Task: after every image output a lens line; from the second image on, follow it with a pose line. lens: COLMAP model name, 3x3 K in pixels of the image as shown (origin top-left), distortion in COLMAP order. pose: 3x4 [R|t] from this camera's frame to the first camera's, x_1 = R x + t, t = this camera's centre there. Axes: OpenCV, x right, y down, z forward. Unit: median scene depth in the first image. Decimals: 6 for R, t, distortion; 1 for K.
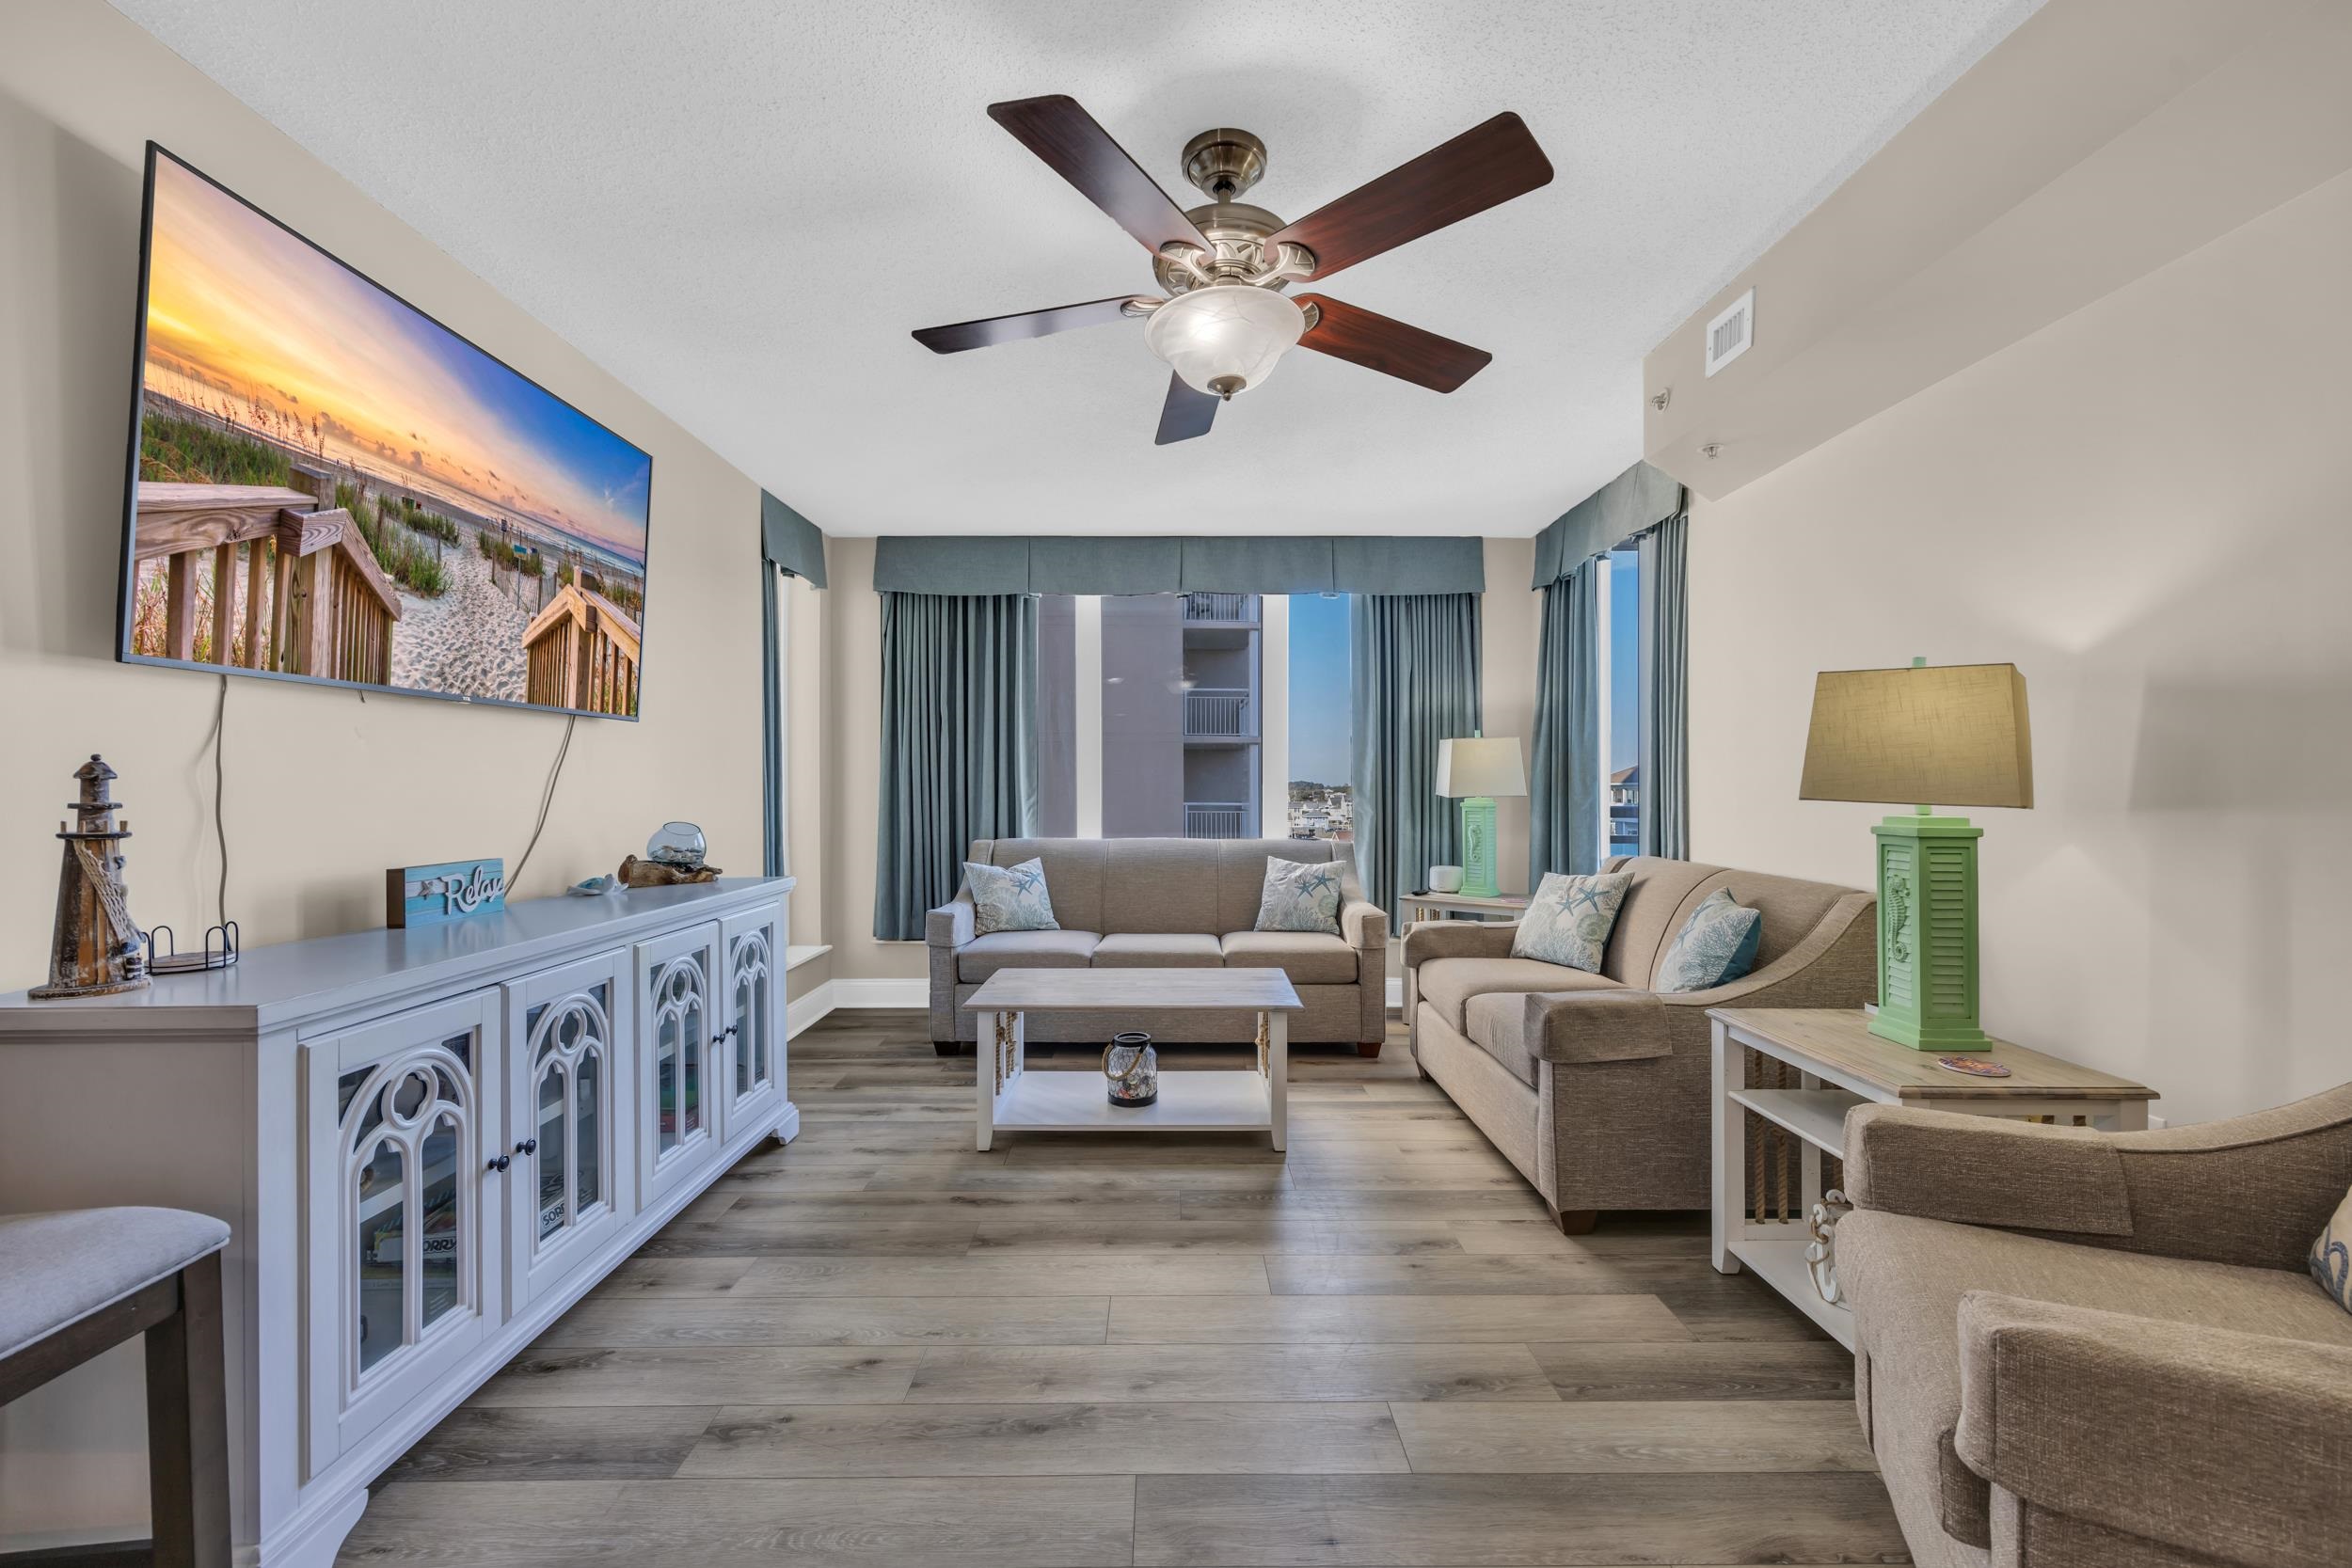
lens RADIAL K [[963.1, 0, 1176.0], [0, 963.1, 784.0], [0, 0, 1]] dist [-0.048103, -0.000021]
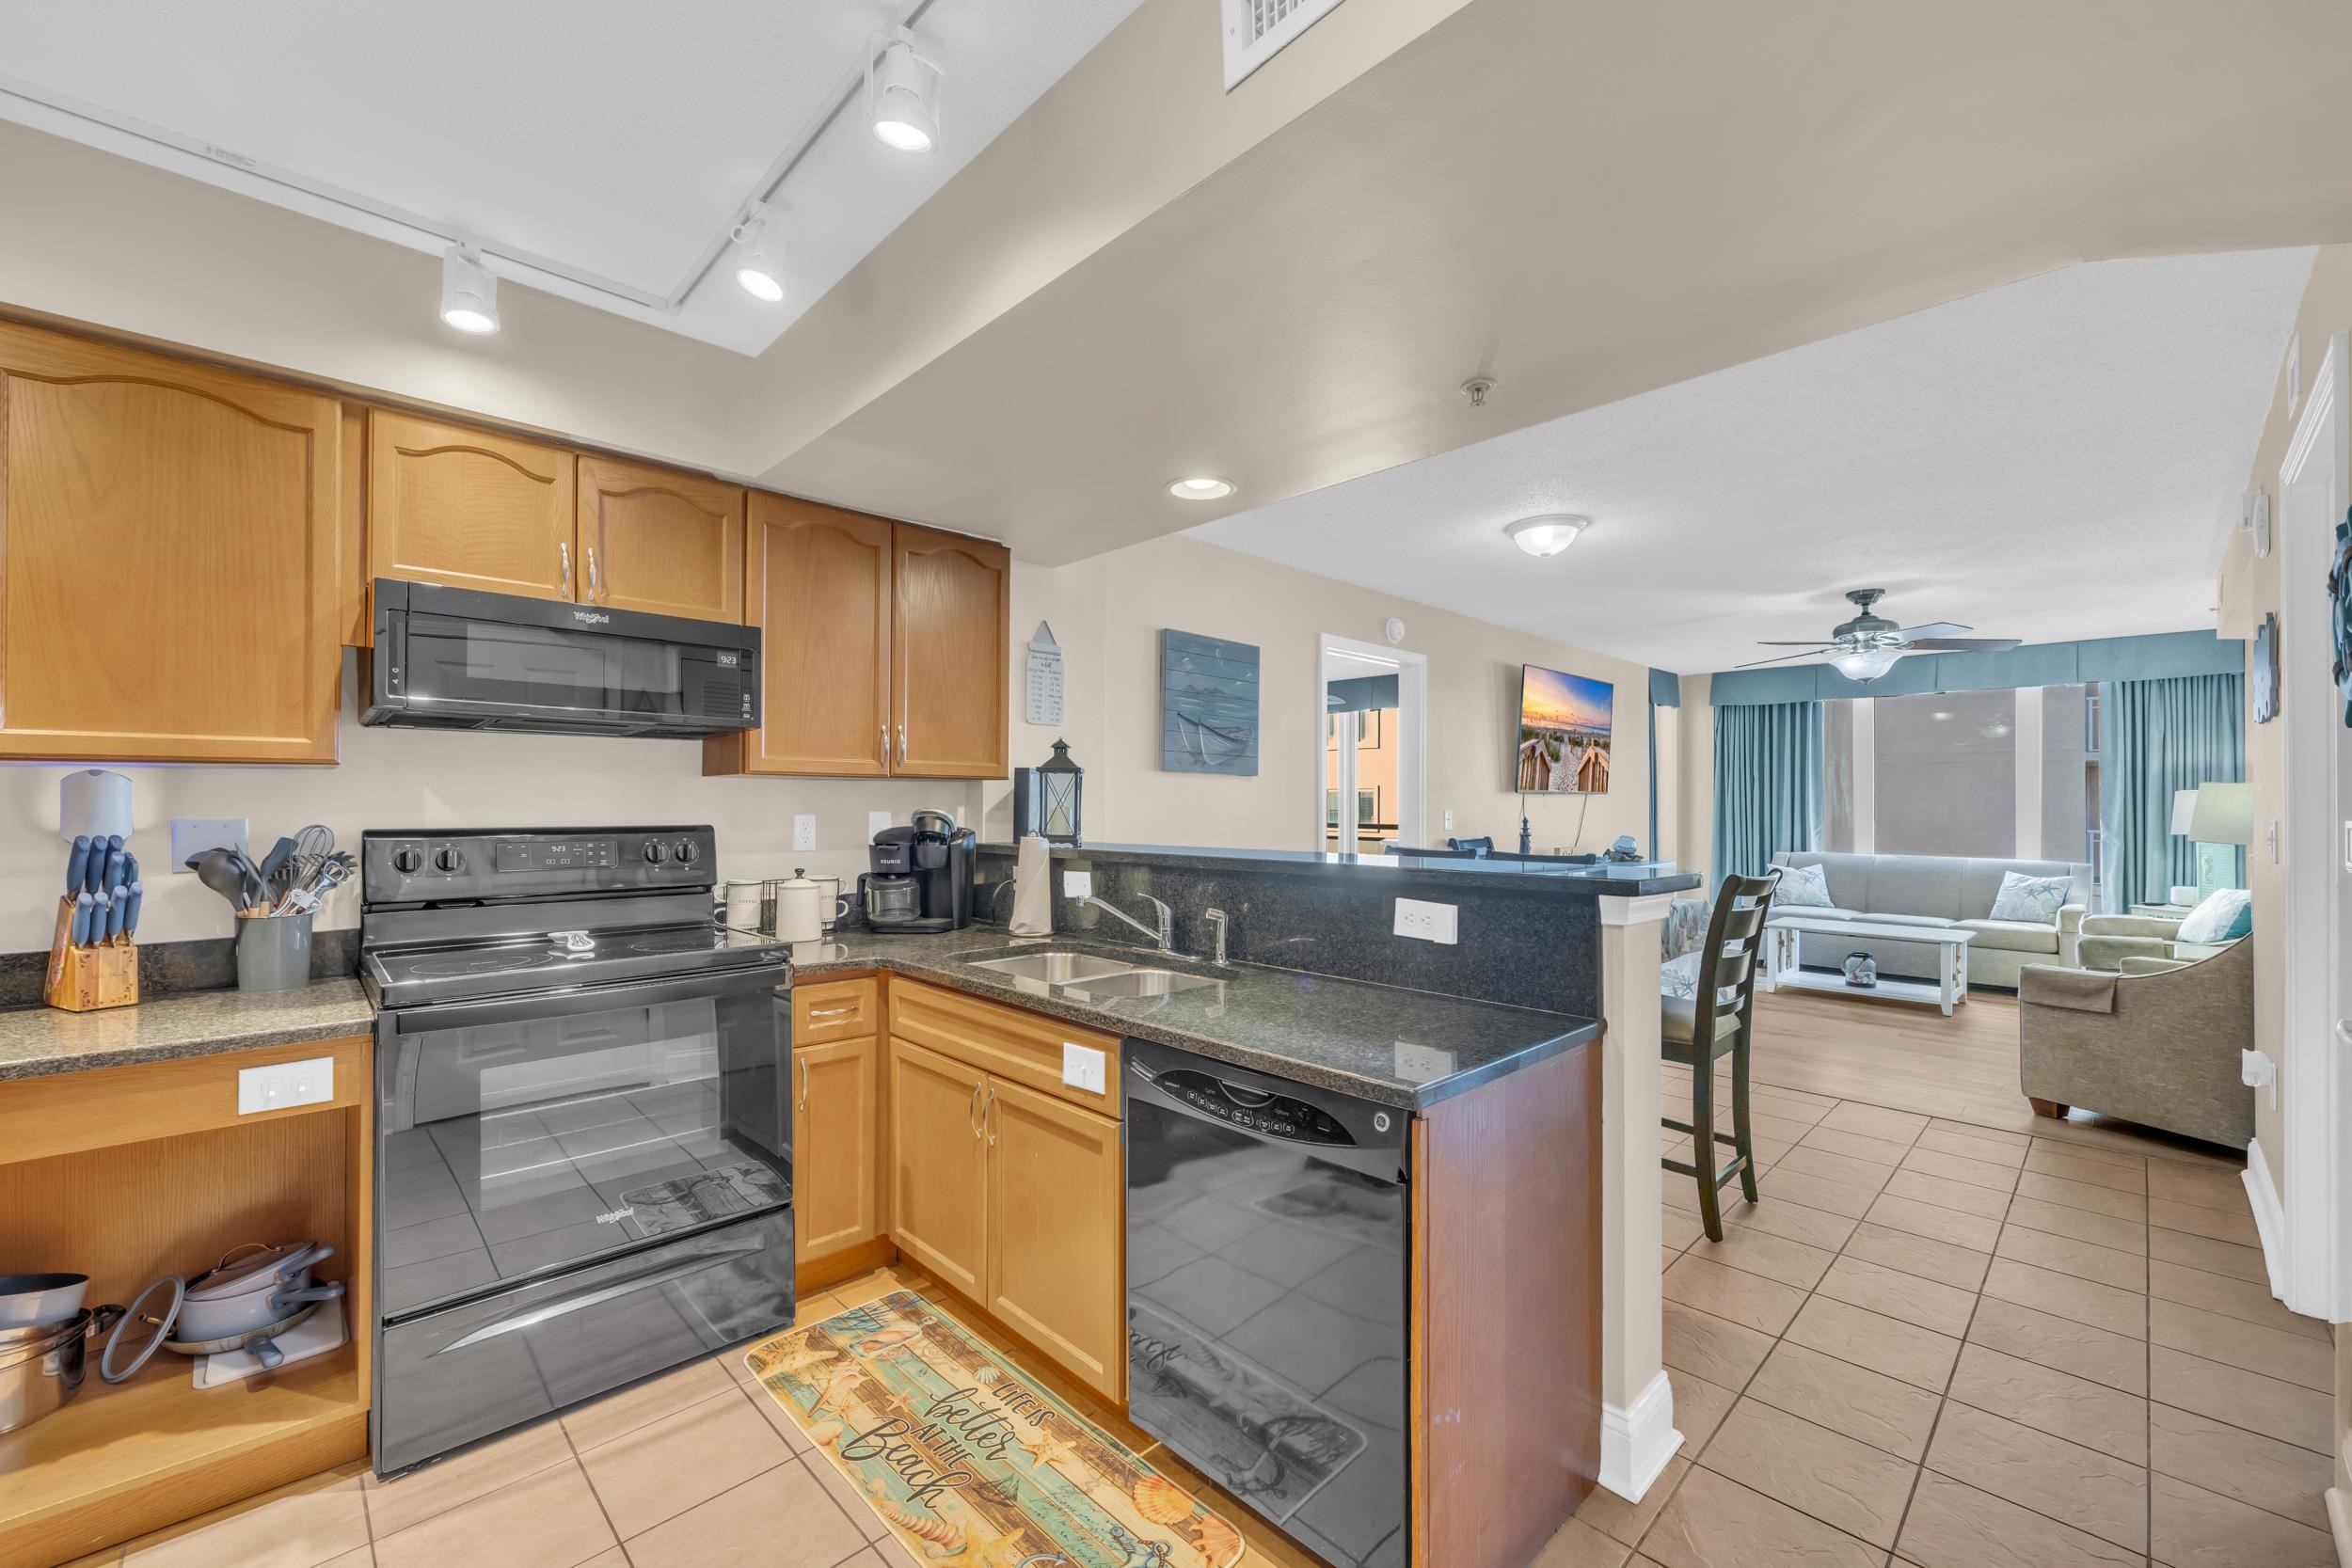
lens RADIAL K [[935.2, 0, 1184.9], [0, 935.2, 799.6], [0, 0, 1]] dist [-0.003063, 0.000232]
pose [[0.695350, 0.003549, -0.718662, 0.245270], [-0.004306, 0.999990, 0.000772, -0.029403], [0.718658, 0.002557, 0.695359, -0.879135]]
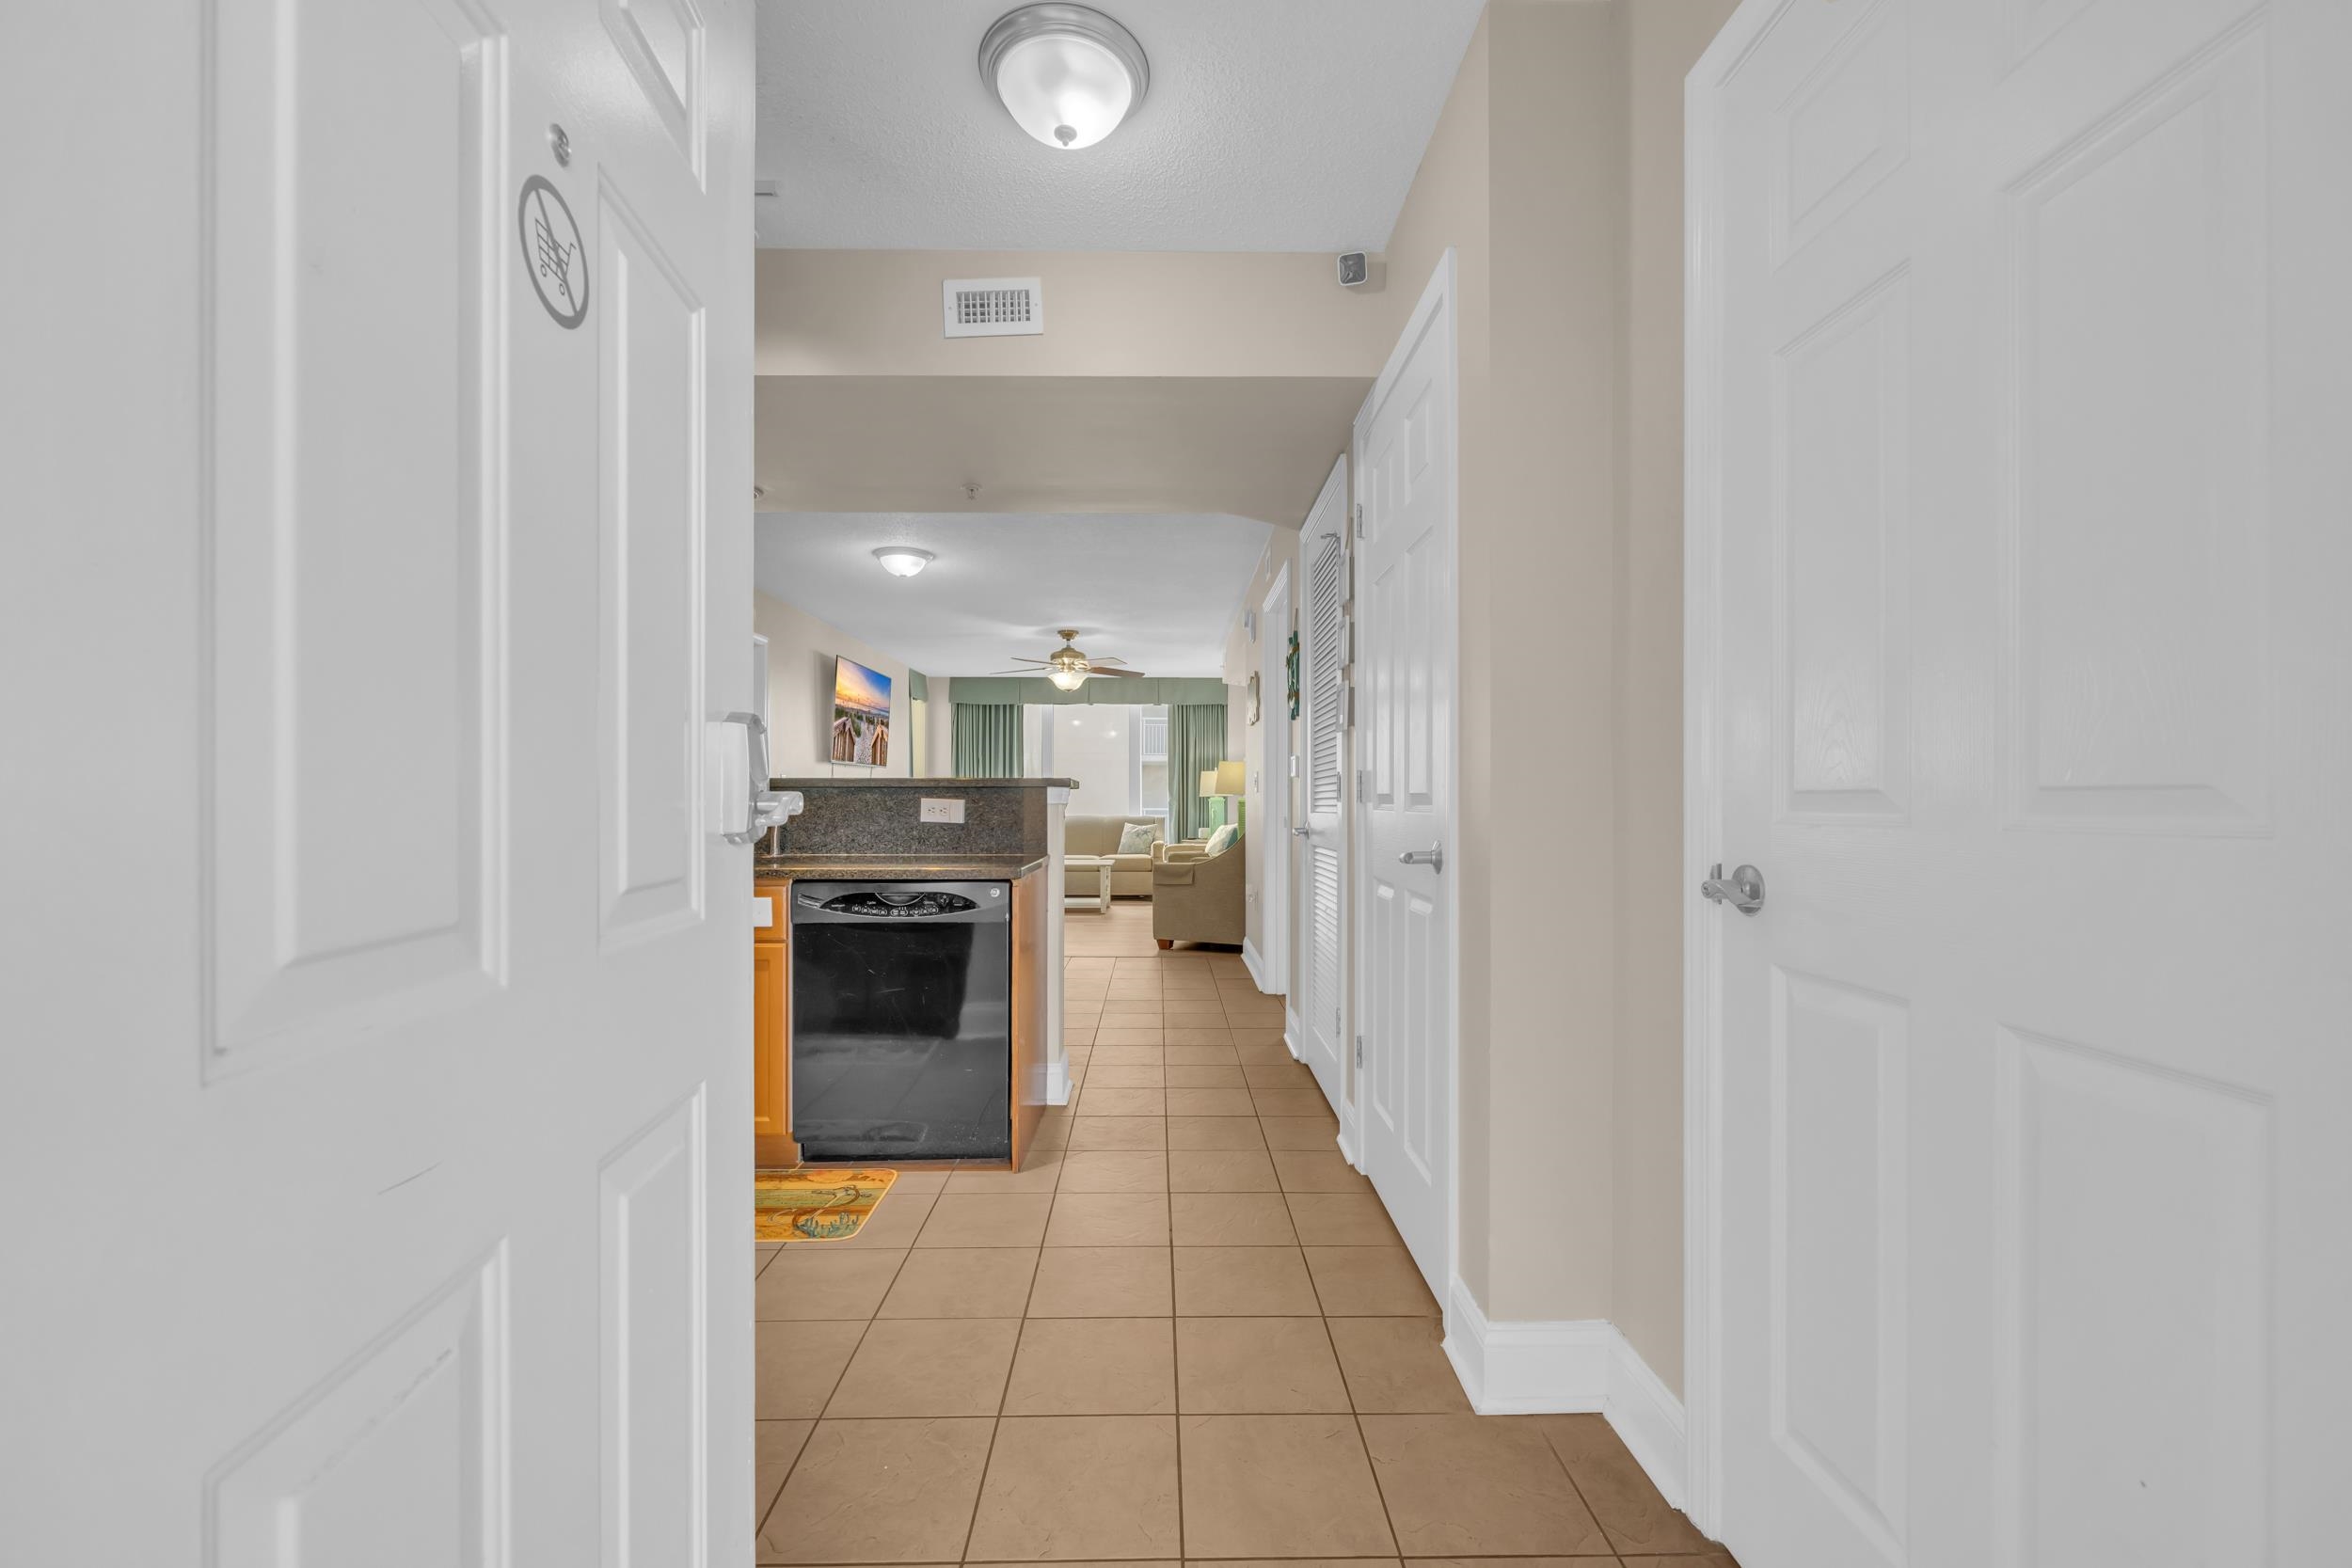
lens RADIAL K [[935.2, 0, 1184.9], [0, 935.2, 799.6], [0, 0, 1]] dist [-0.003063, 0.000232]
pose [[0.999639, 0.006894, 0.025972, 0.177645], [-0.006972, 0.999971, 0.002920, 0.013229], [-0.025951, -0.003100, 0.999658, -1.191524]]
